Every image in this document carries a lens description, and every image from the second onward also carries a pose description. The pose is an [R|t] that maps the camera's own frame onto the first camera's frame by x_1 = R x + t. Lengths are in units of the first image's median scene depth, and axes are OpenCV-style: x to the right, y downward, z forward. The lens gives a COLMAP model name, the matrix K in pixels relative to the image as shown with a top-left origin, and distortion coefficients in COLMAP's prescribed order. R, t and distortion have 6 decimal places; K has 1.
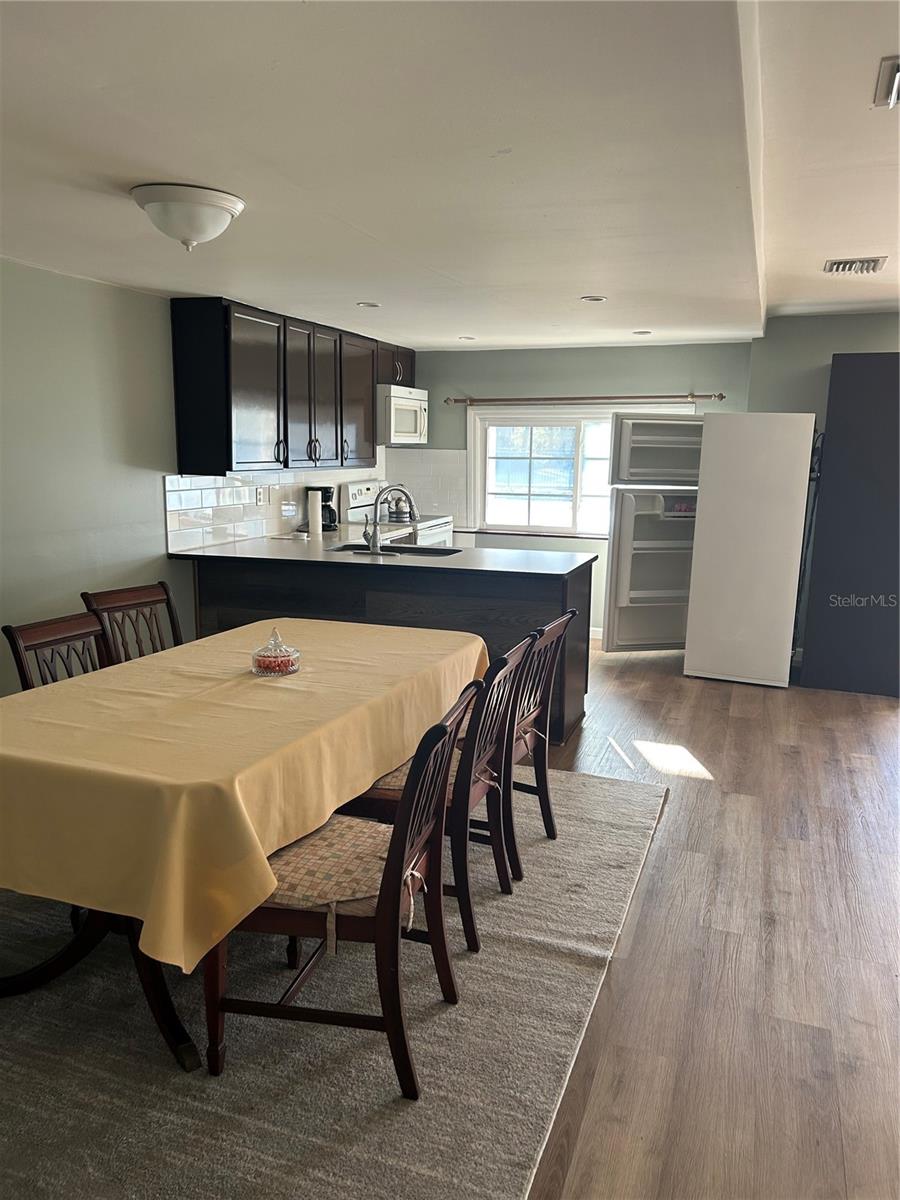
lens RADIAL K [[905.4, 0, 449.0], [0, 905.4, 596.3], [0, 0, 1]] dist [0.048833, -0.064219]
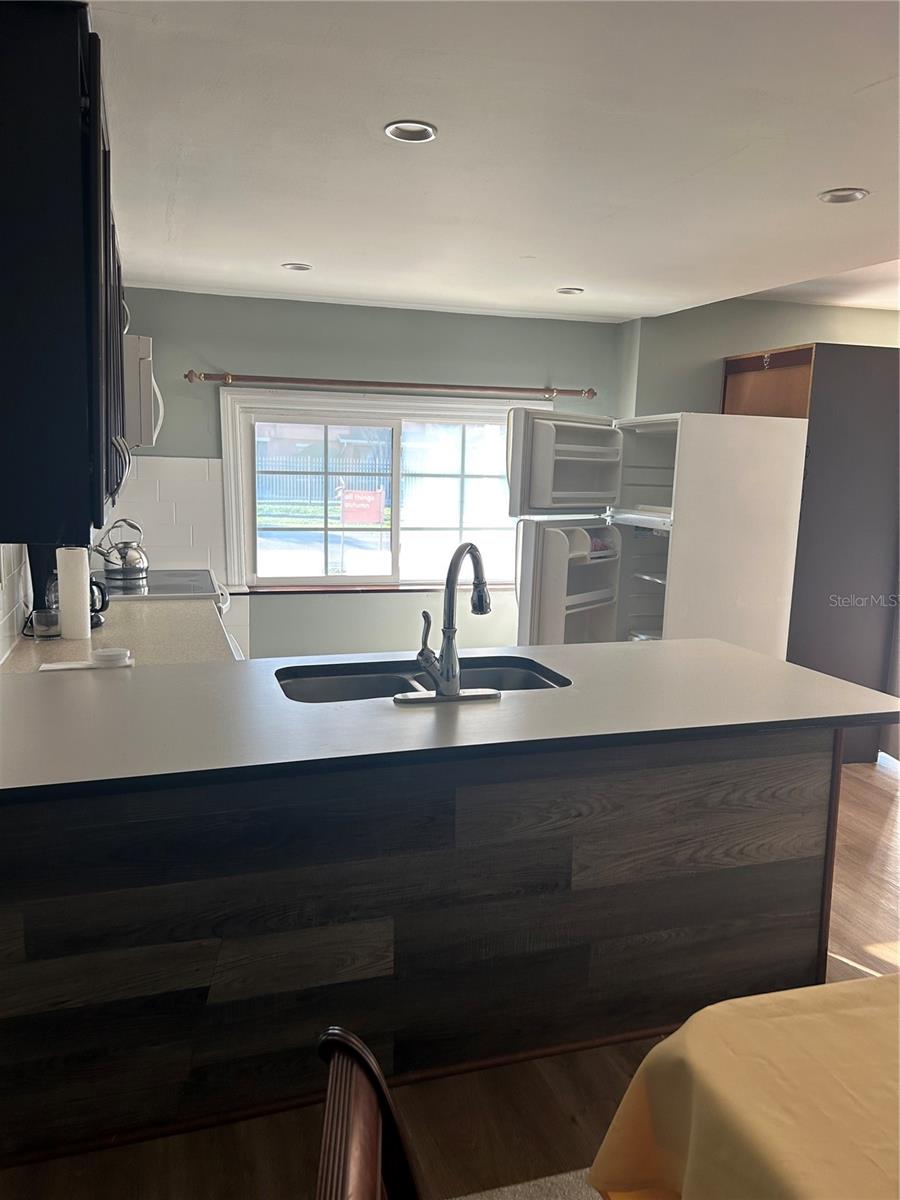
lens RADIAL K [[905.4, 0, 468.8], [0, 905.4, 598.4], [0, 0, 1]] dist [0.048833, -0.064219]
pose [[0.793601, -0.084883, 0.602488, -0.247803], [0.085631, 0.995947, 0.027523, -0.078756], [-0.602383, 0.029749, 0.797653, 0.461841]]
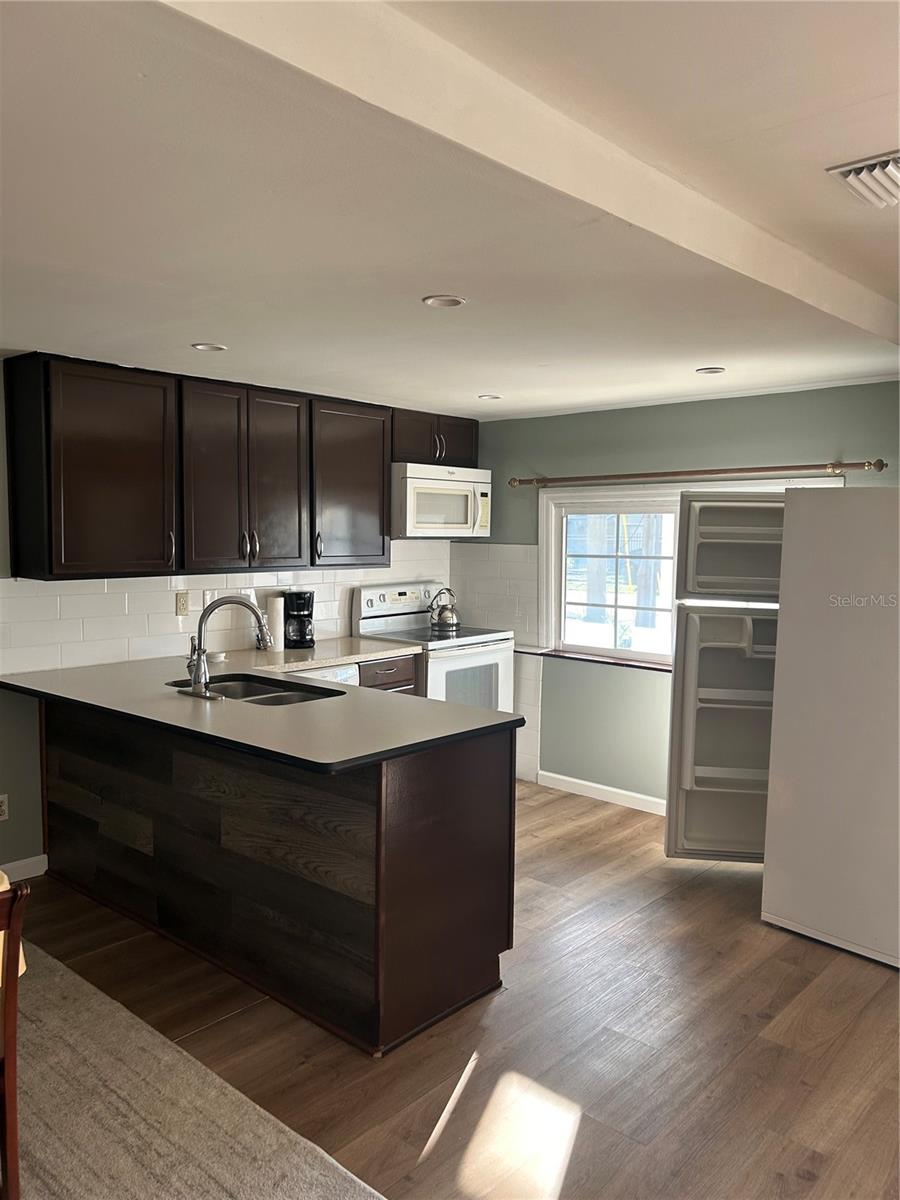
lens RADIAL K [[905.4, 0, 432.3], [0, 905.4, 585.7], [0, 0, 1]] dist [0.048833, -0.064219]
pose [[0.921936, 0.020644, -0.386791, 0.256554], [-0.063153, 0.993228, -0.097516, -0.053510], [0.382158, 0.114330, 0.916997, 0.304720]]
